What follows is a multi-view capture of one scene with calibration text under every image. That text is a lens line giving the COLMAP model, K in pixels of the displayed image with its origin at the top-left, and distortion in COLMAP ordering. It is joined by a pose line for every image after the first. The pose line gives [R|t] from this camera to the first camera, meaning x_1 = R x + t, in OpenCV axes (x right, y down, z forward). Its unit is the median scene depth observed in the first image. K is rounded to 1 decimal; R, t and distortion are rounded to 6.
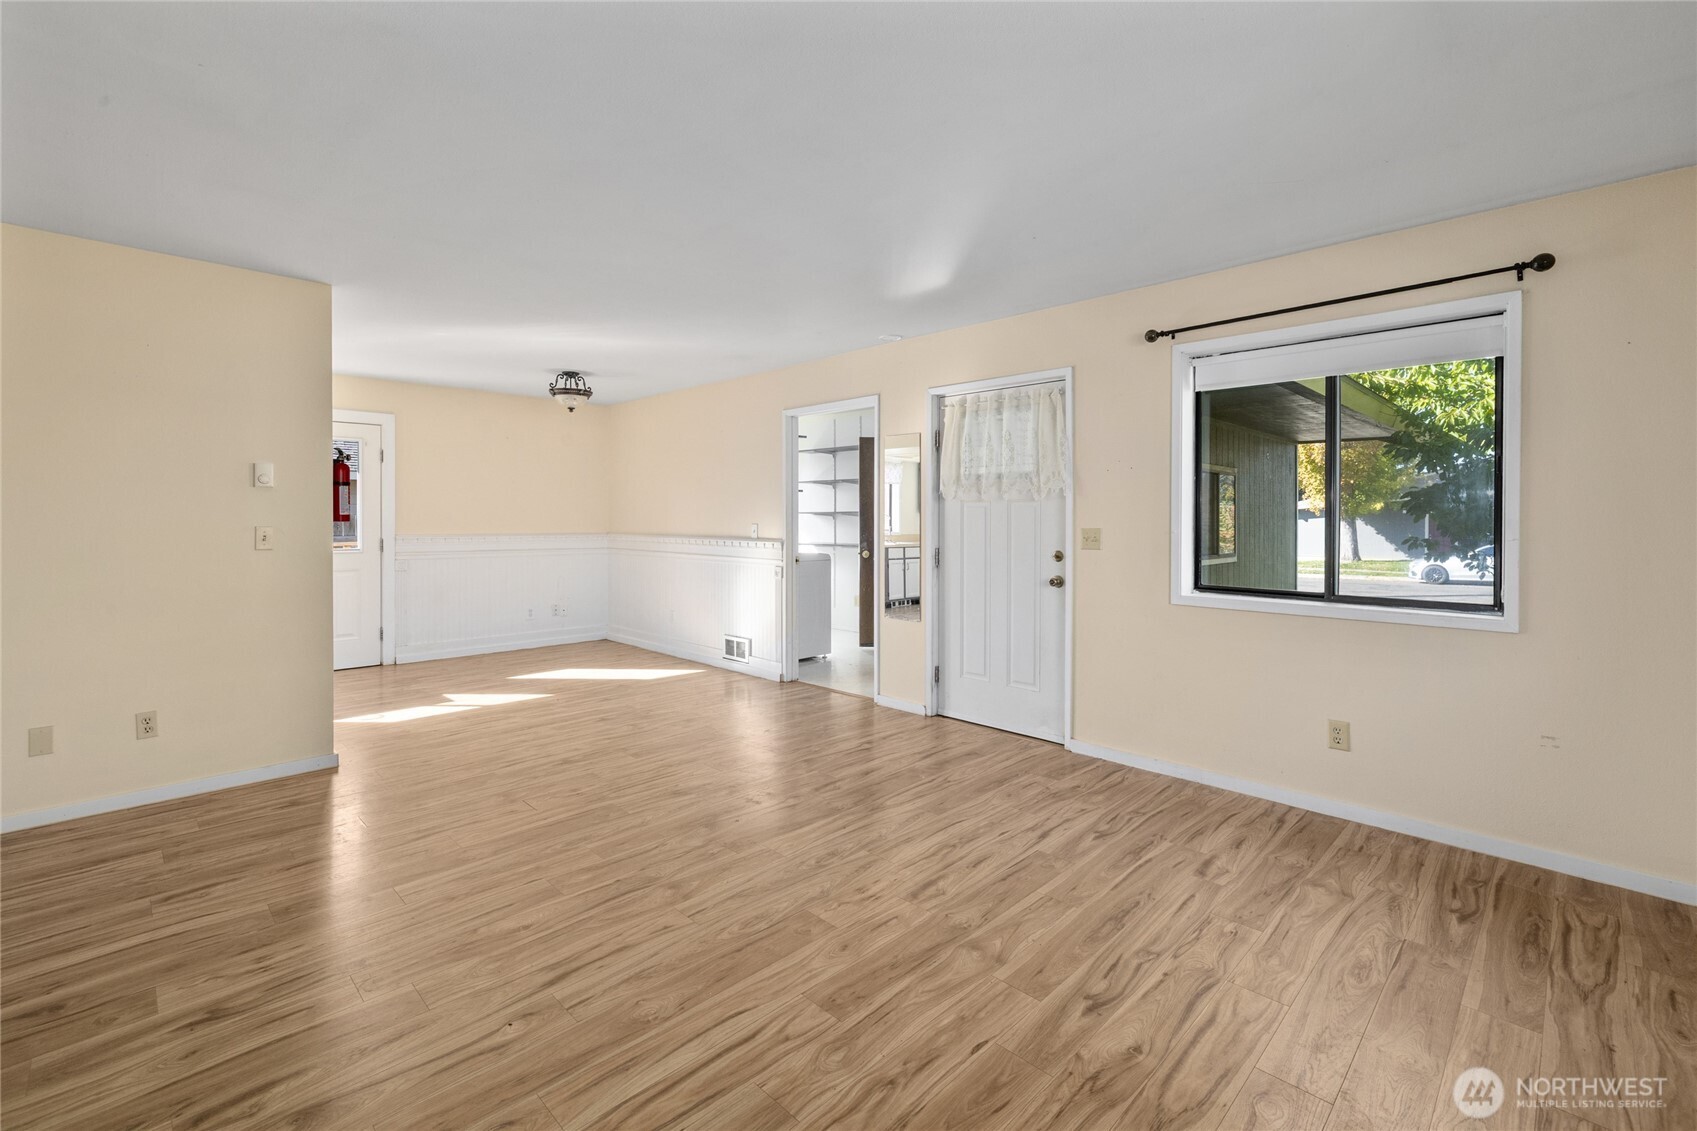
lens RADIAL K [[740.9, 0, 852.5], [0, 740.9, 521.2], [0, 0, 1]] dist [-0.001101, 0.000019]
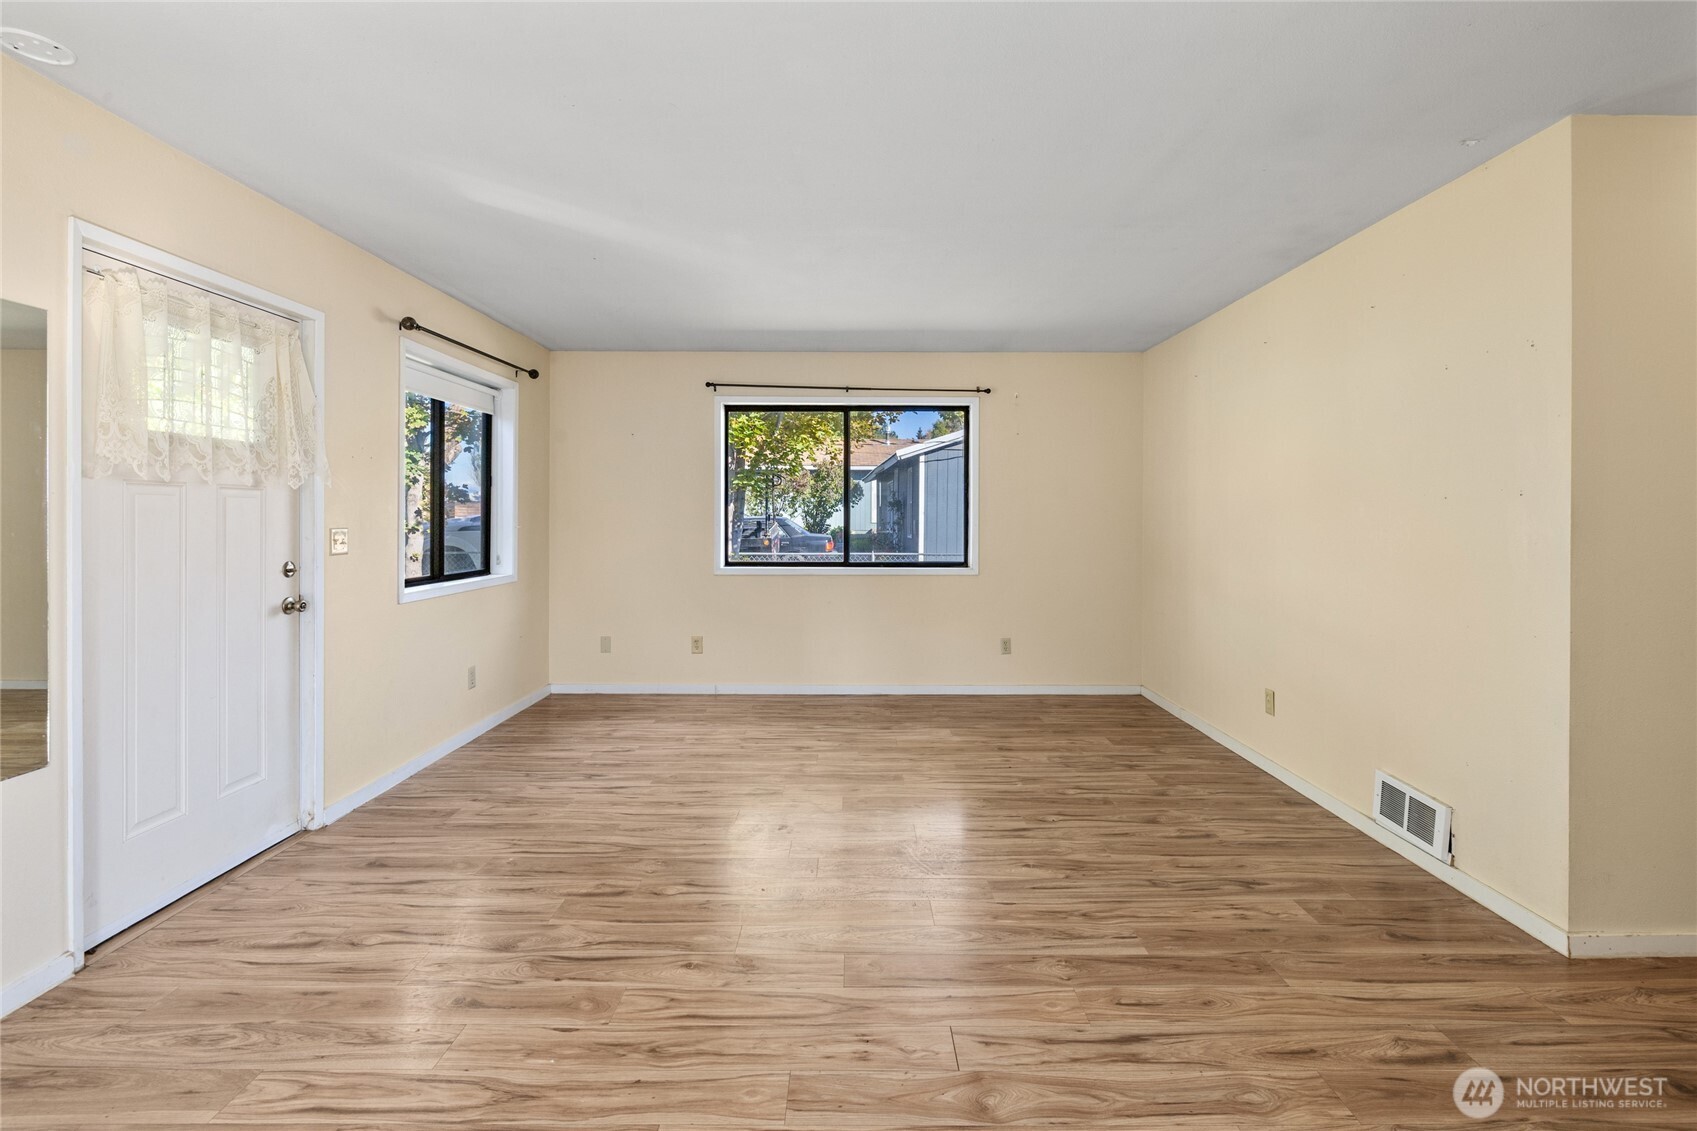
lens RADIAL K [[785.8, 0, 853.1], [0, 785.8, 511.9], [0, 0, 1]] dist [-0.007422, 0.002360]
pose [[-0.707501, 0.000035, 0.706713, -1.106664], [-0.000476, 1.000000, -0.000525, -0.011818], [-0.706713, -0.000708, -0.707500, 2.043879]]
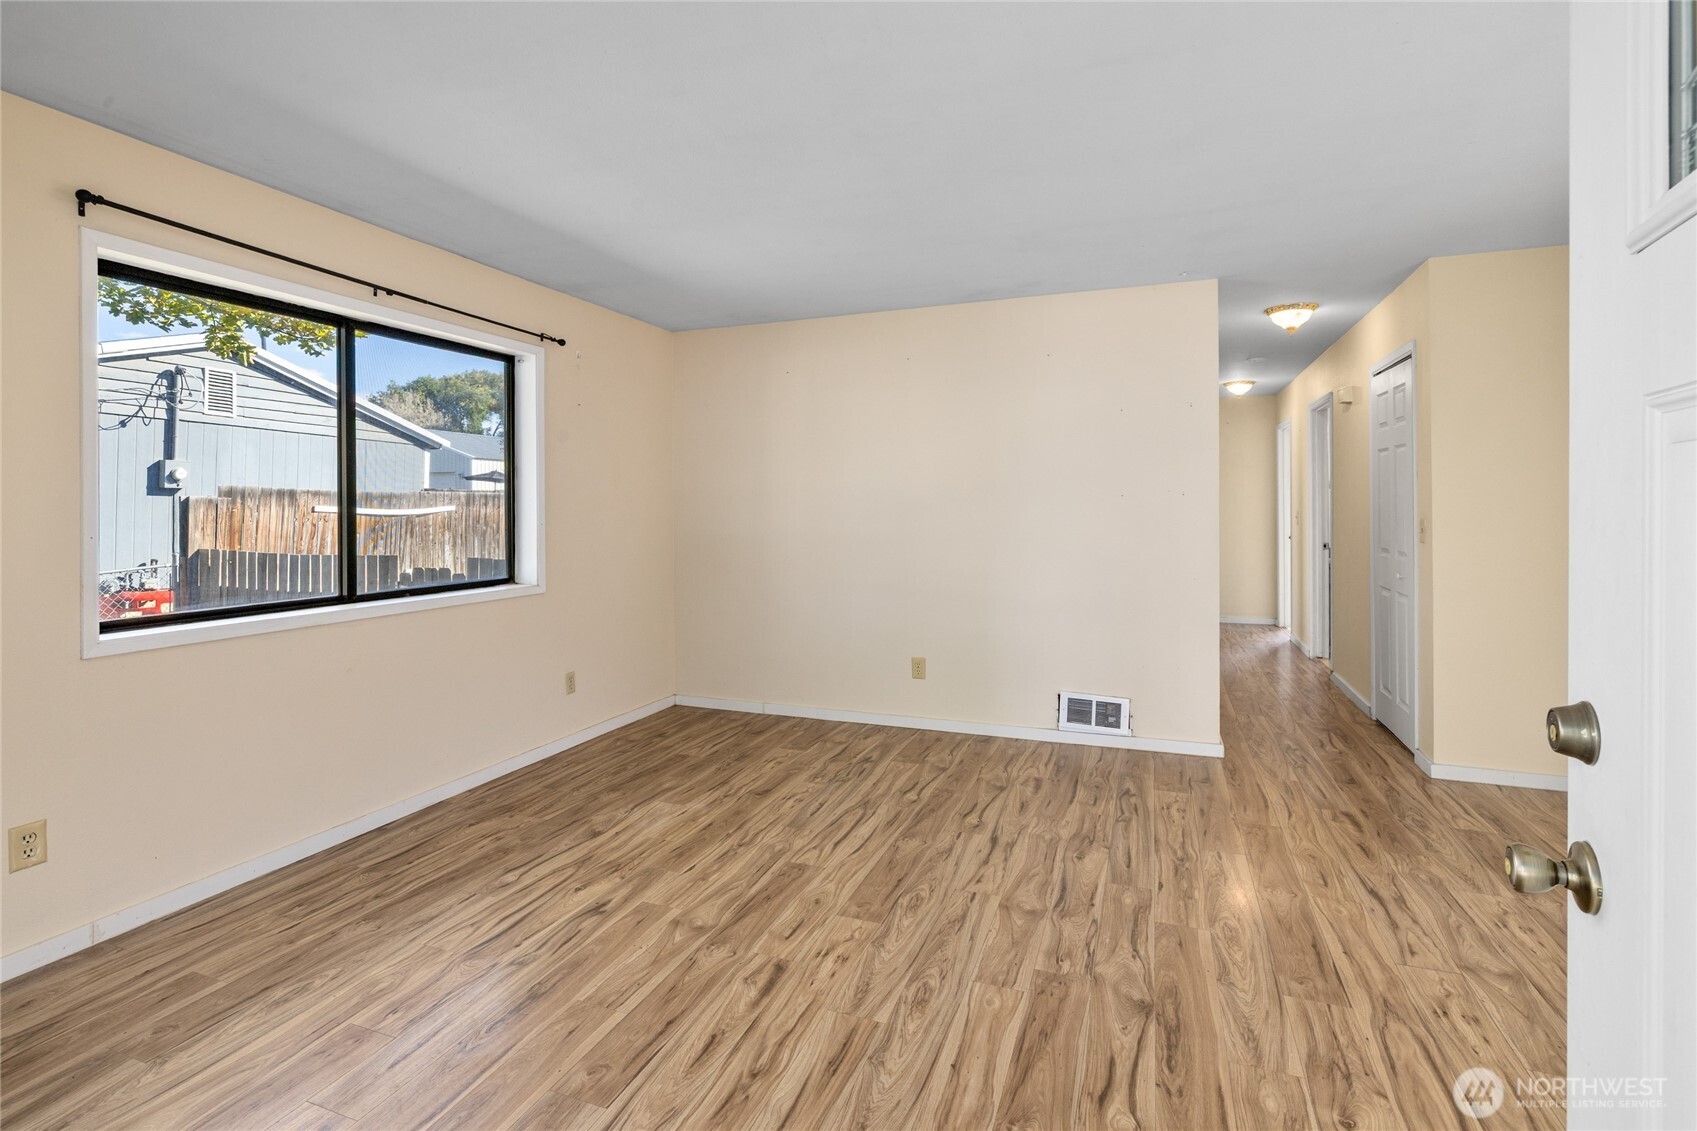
lens RADIAL K [[785.8, 0, 869.8], [0, 785.8, 502.0], [0, 0, 1]] dist [-0.007422, 0.002360]
pose [[-0.907053, -0.000933, -0.421015, 0.386971], [0.001130, 0.999989, -0.004651, -0.015305], [0.421015, -0.004694, -0.907042, 1.969166]]
